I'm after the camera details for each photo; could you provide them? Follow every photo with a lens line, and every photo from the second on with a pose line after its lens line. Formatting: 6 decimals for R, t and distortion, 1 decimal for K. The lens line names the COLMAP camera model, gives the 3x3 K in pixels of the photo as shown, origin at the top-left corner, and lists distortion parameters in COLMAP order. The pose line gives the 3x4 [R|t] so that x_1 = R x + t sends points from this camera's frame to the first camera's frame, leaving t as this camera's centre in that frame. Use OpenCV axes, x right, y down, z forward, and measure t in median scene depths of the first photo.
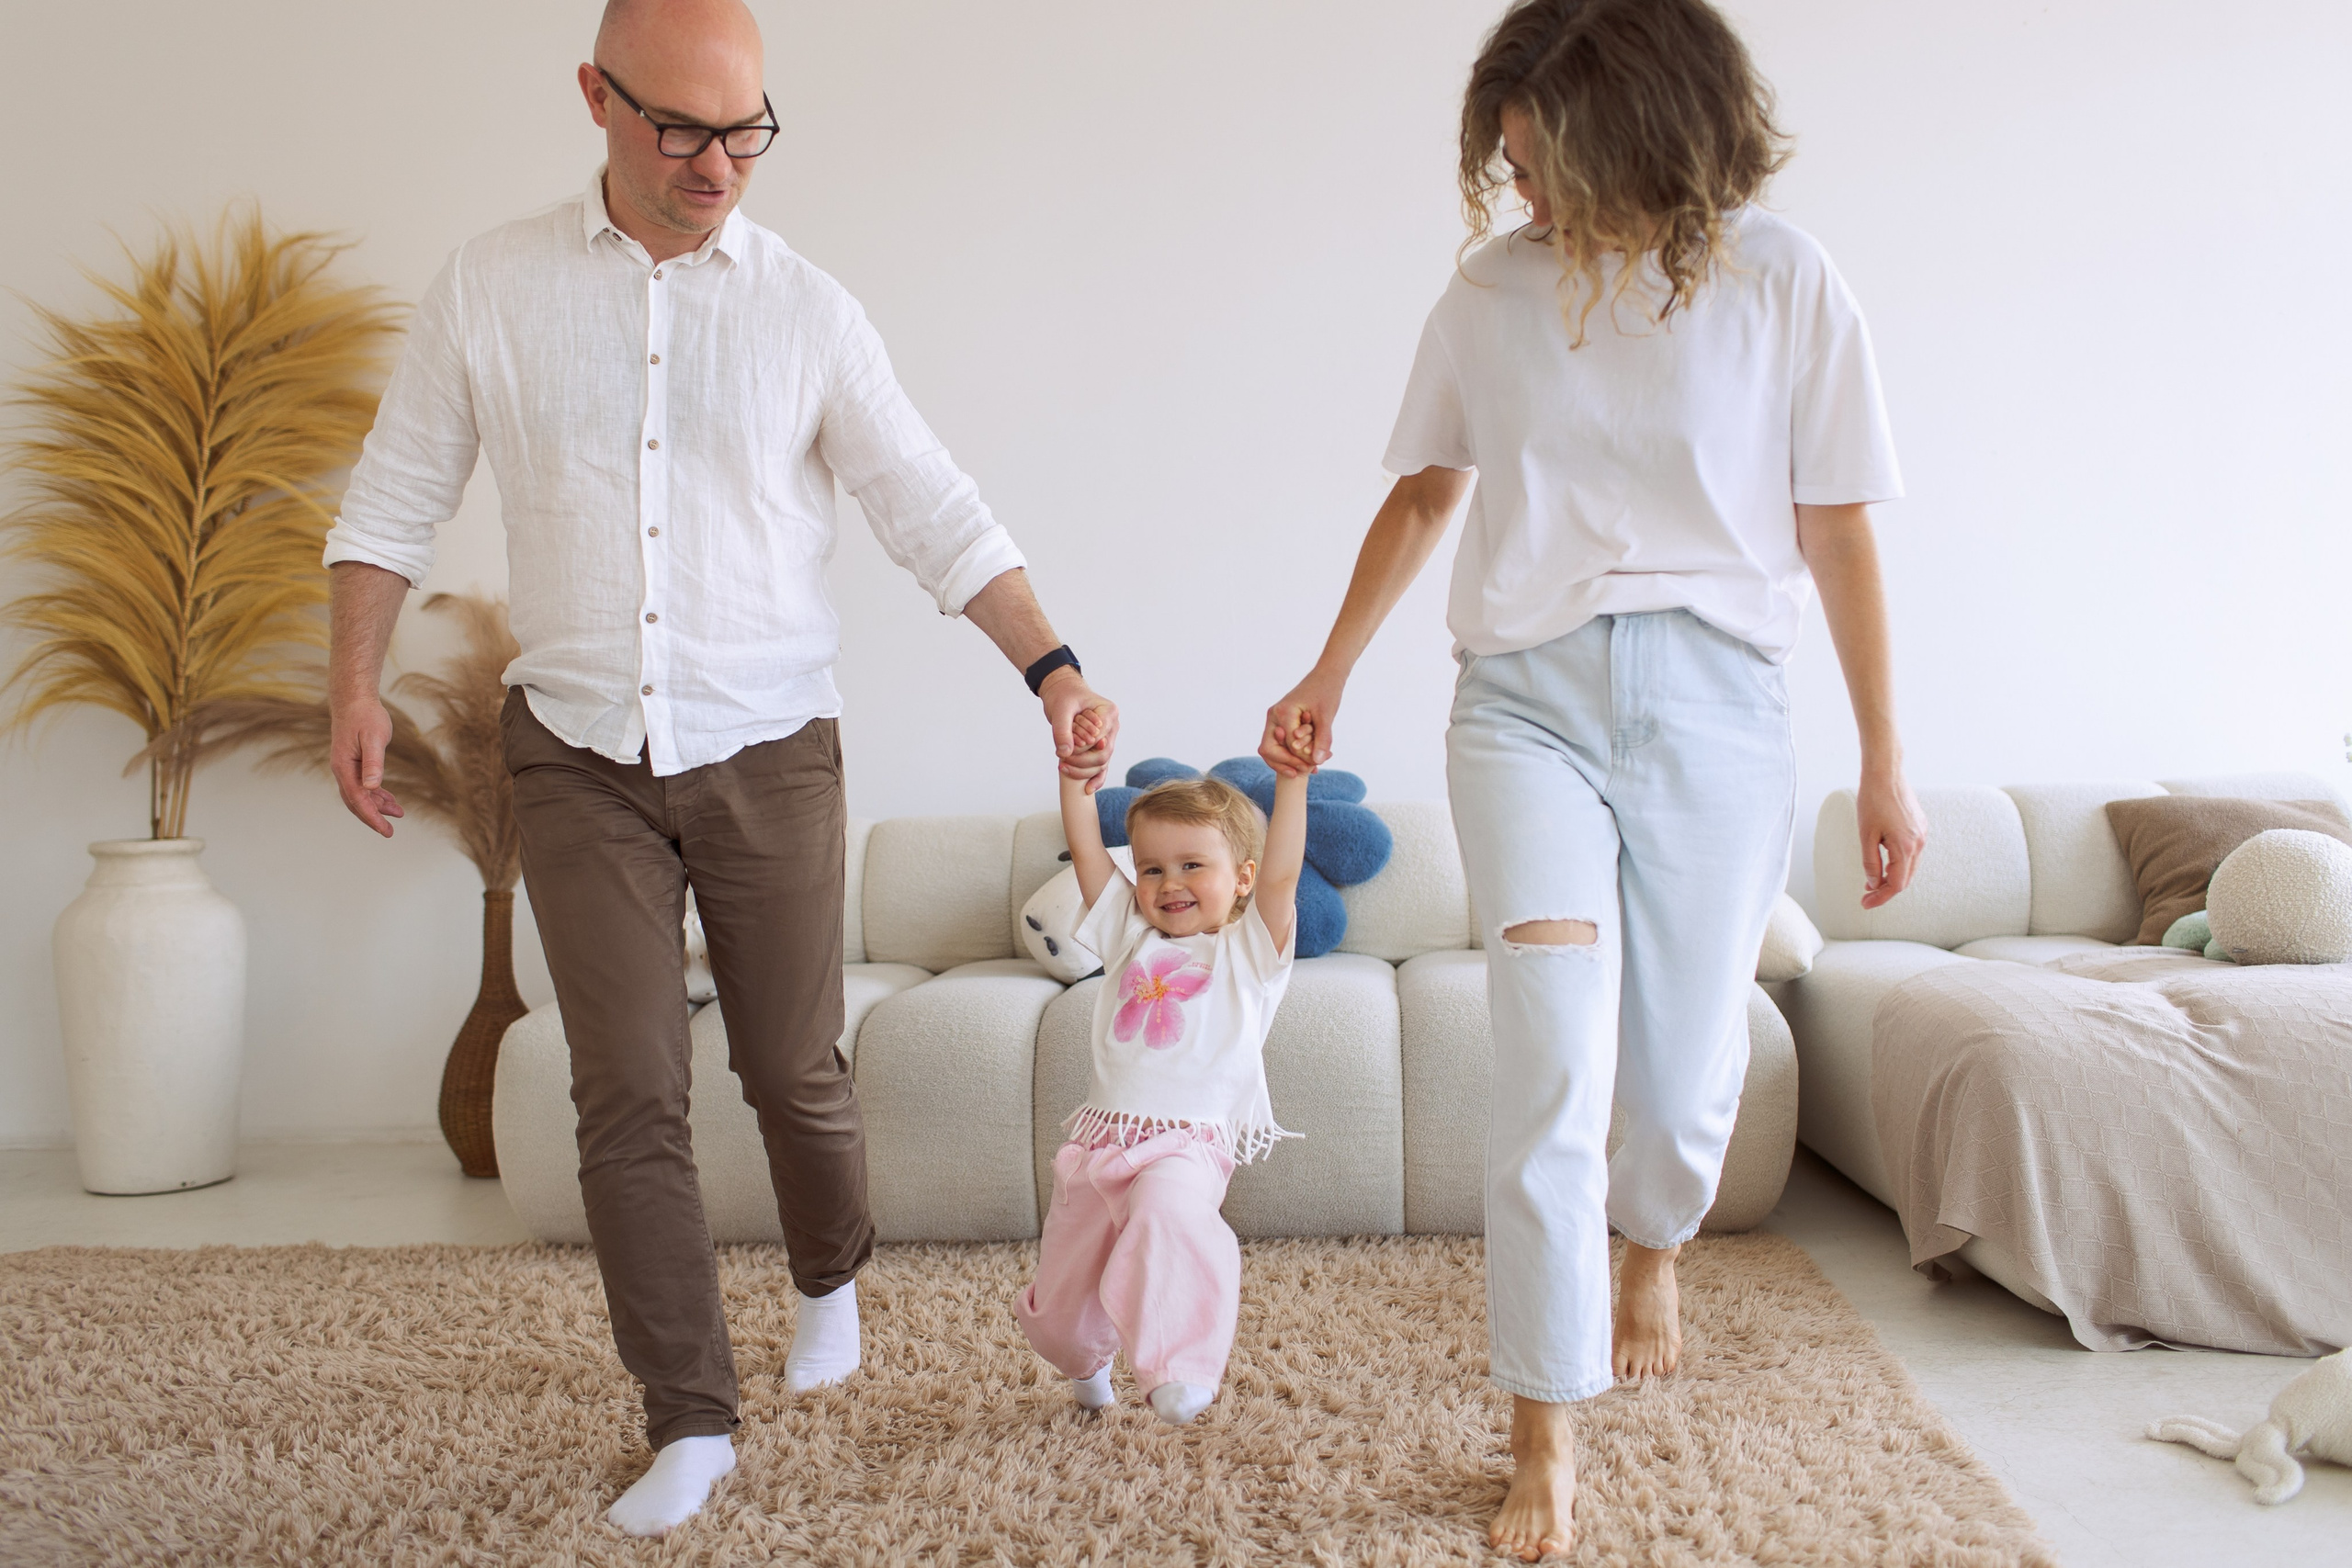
lens RADIAL K [[2277.3, 0, 1167.6], [0, 2277.3, 782.5], [0, 0, 1]] dist [0.001873, 0.000098]
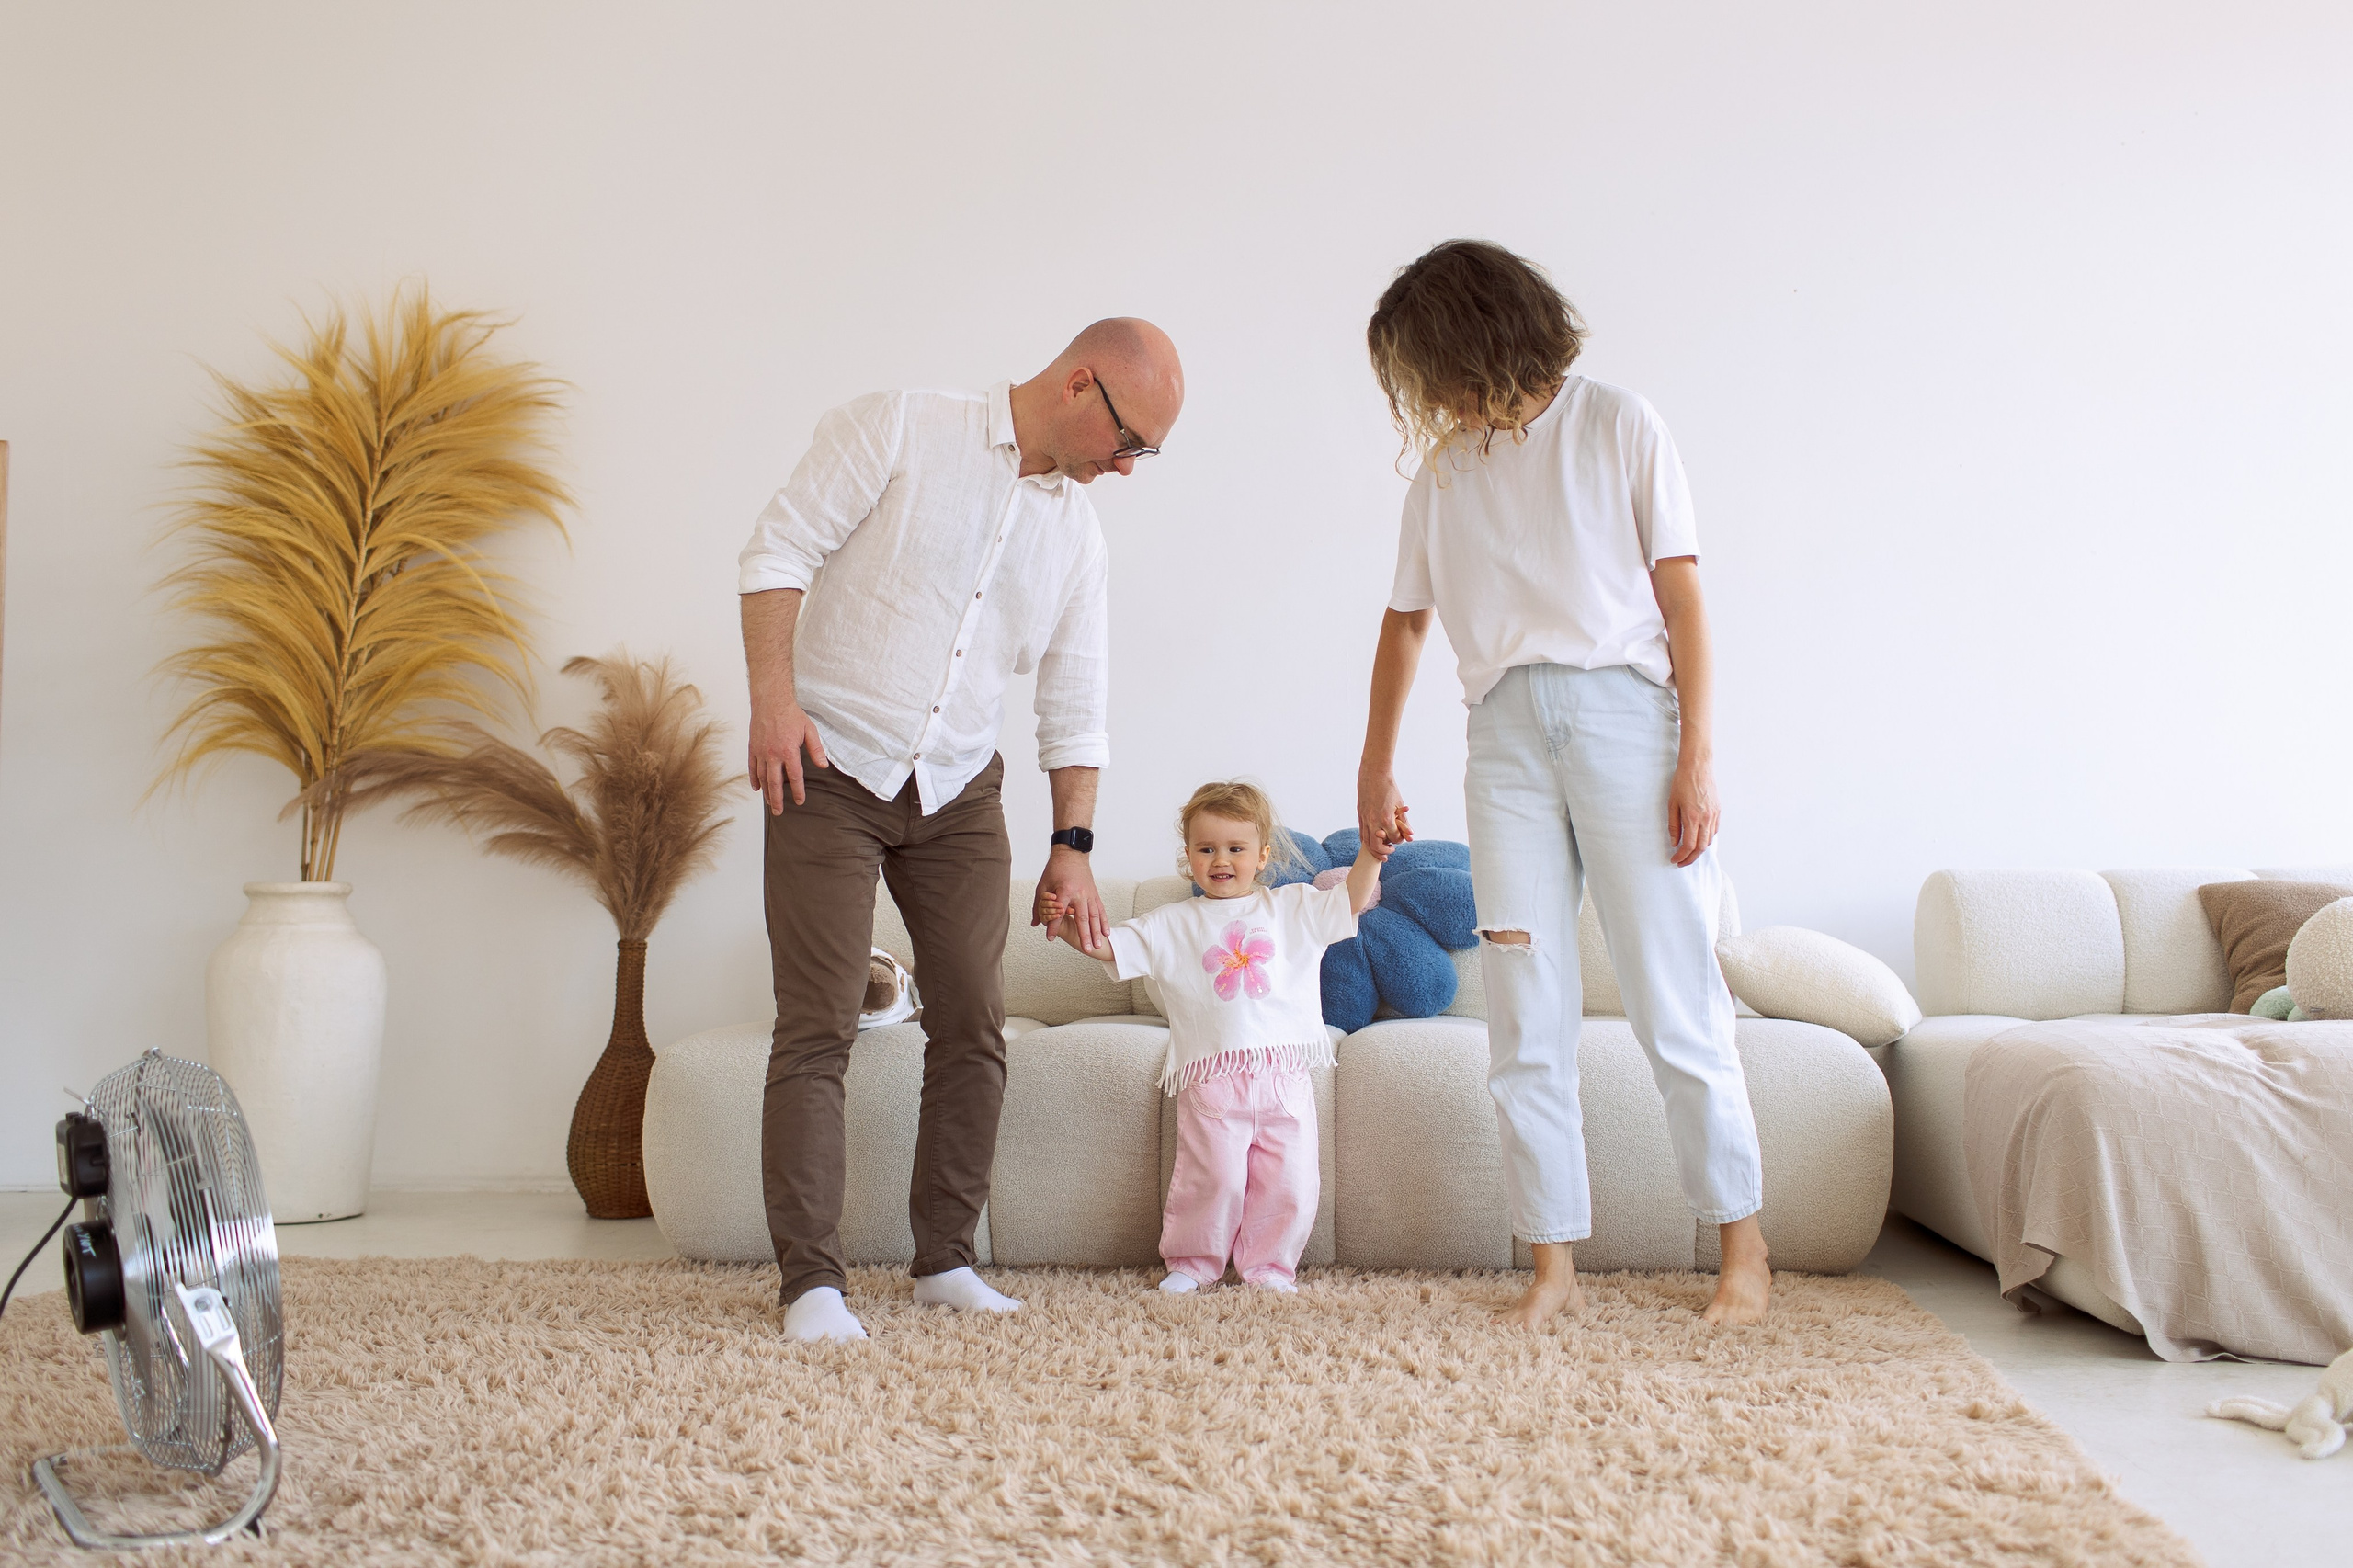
lens RADIAL K [[2461.0, 0, 1183.6], [0, 2461.0, 773.0], [0, 0, 1]] dist [0.003447, -0.006980]
pose [[0.999525, 0.023147, -0.020337, -0.029931], [-0.024492, 0.997342, -0.068615, 0.054420], [0.018695, 0.069081, 0.997436, -0.145505]]
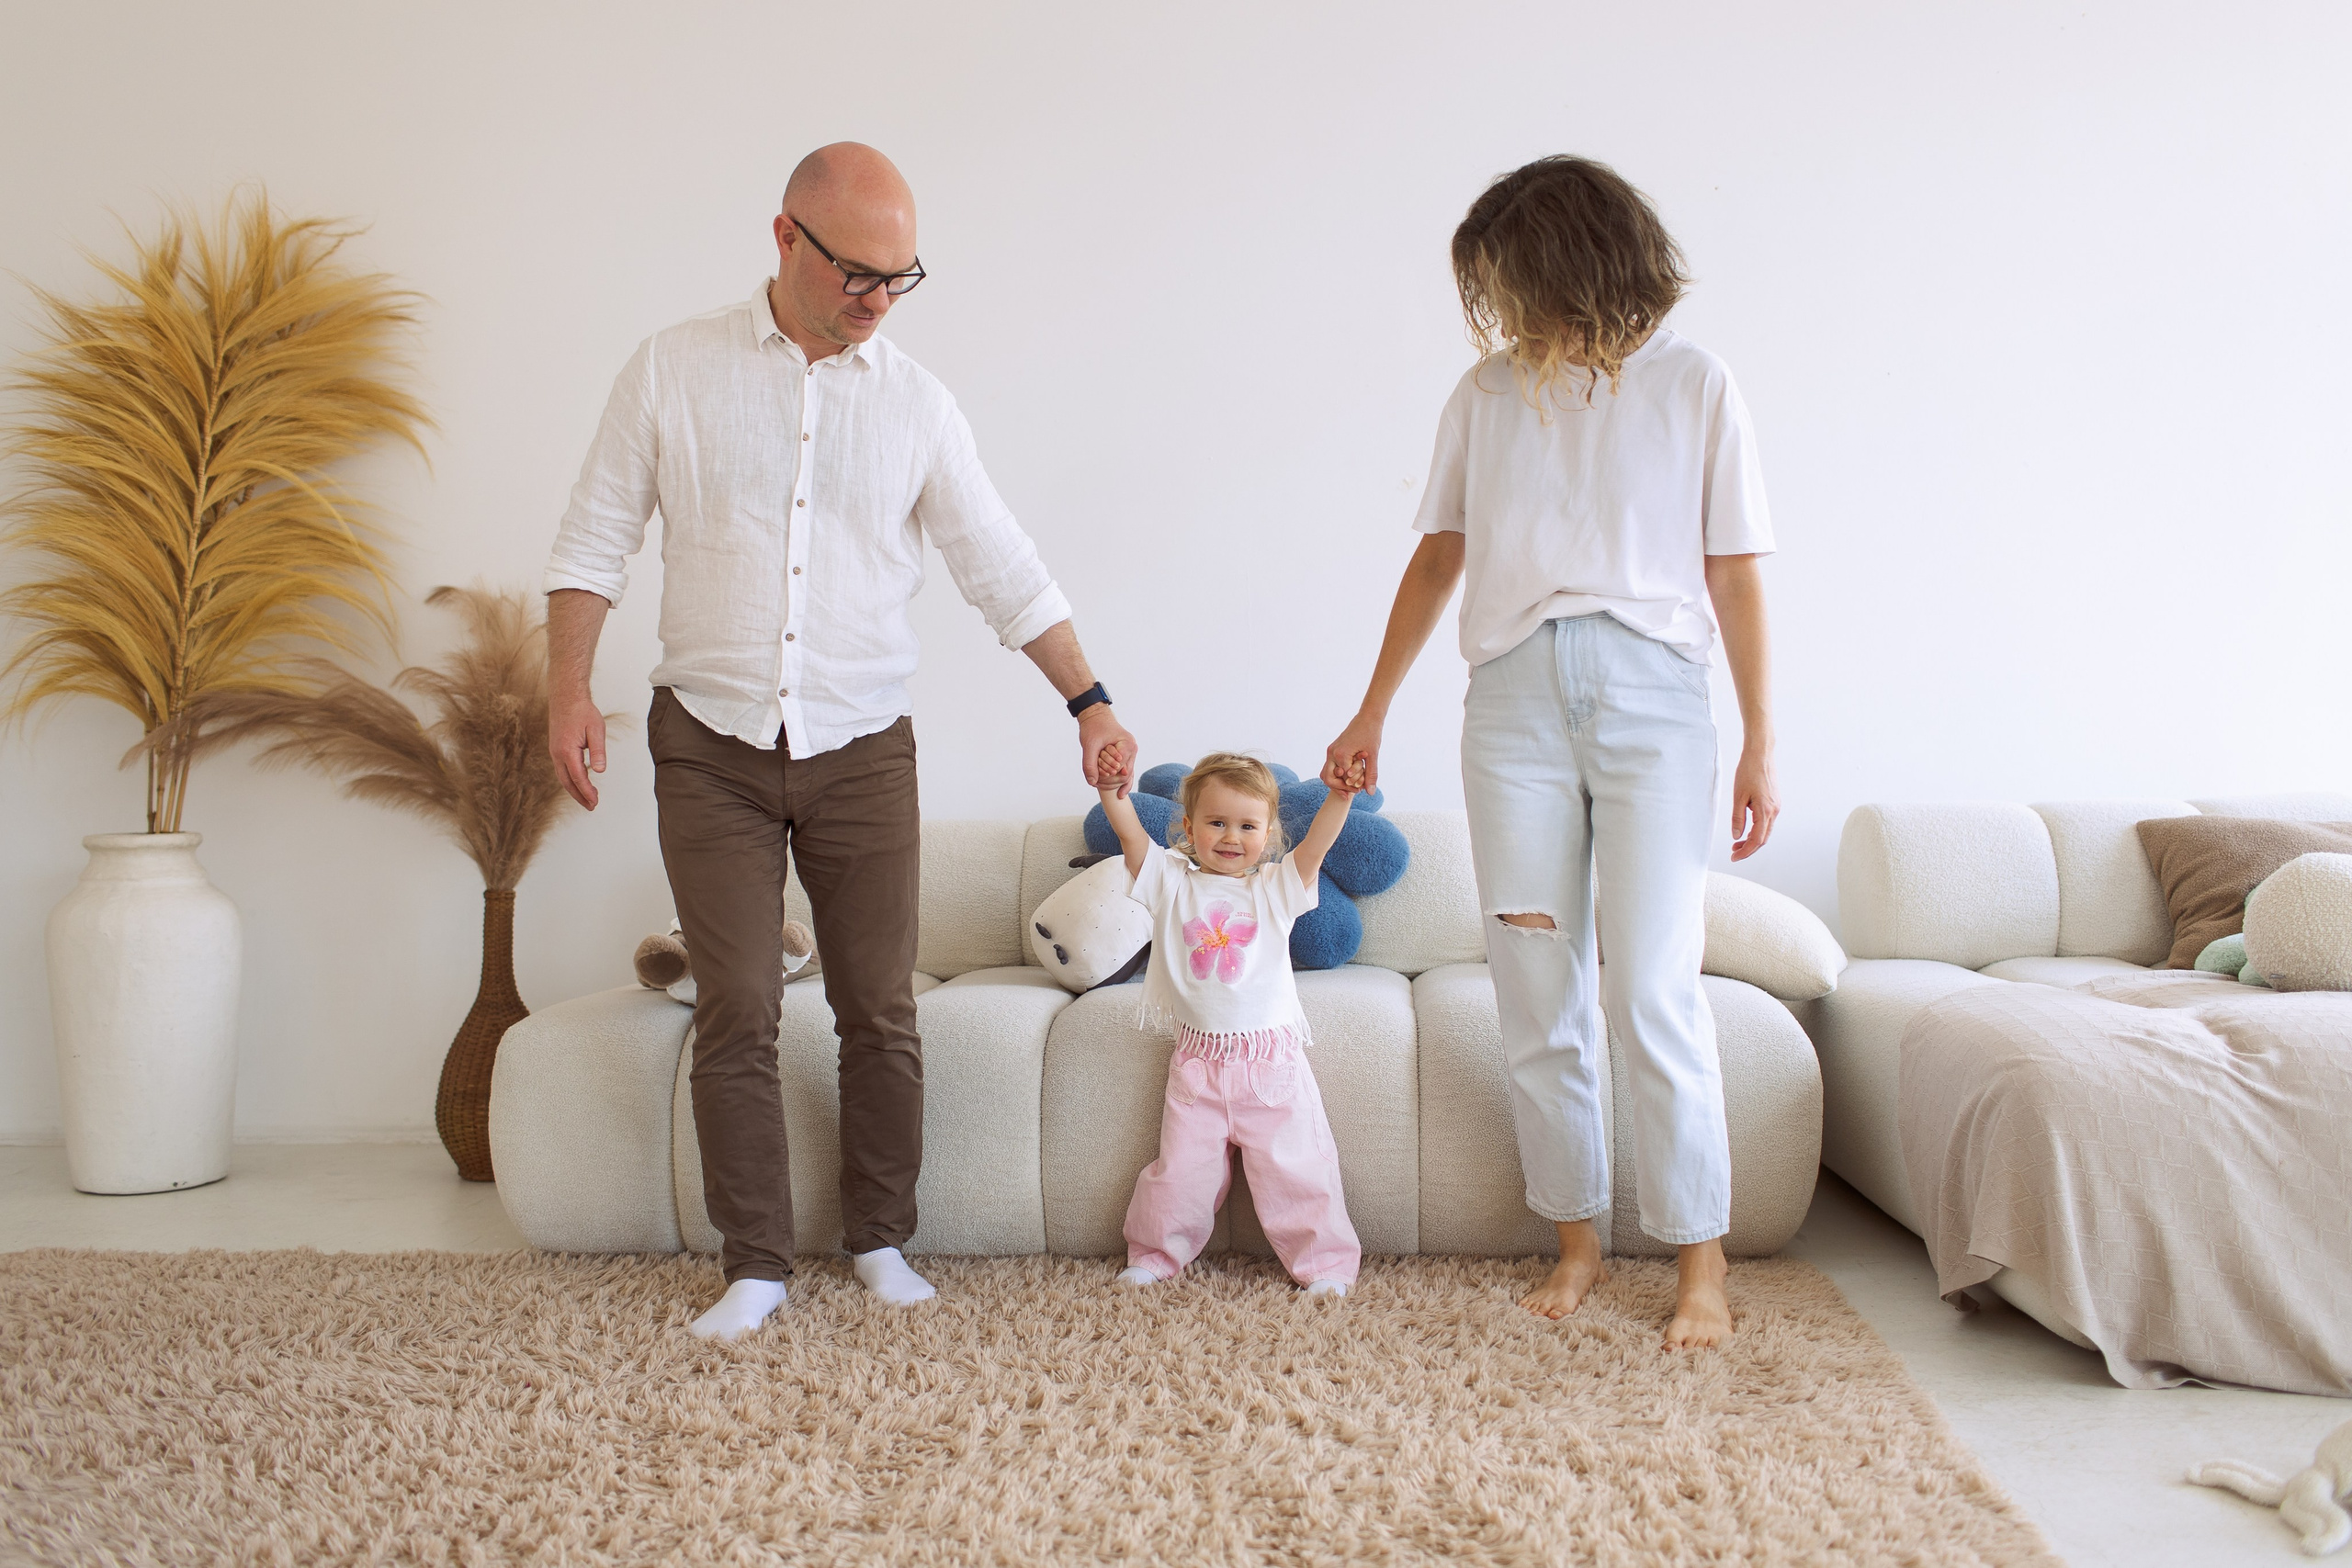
lens RADIAL K [[2273.9, 0, 1176.0], [0, 2273.9, 784.0], [0, 0, 1]] dist [0.001816, 0.001985]
pose [[0.999916, 0.012977, -0.000307, -0.002591], [-0.012977, 0.999916, -0.000229, -0.002335], [0.000304, 0.000233, 1.000000, 0.023305]]
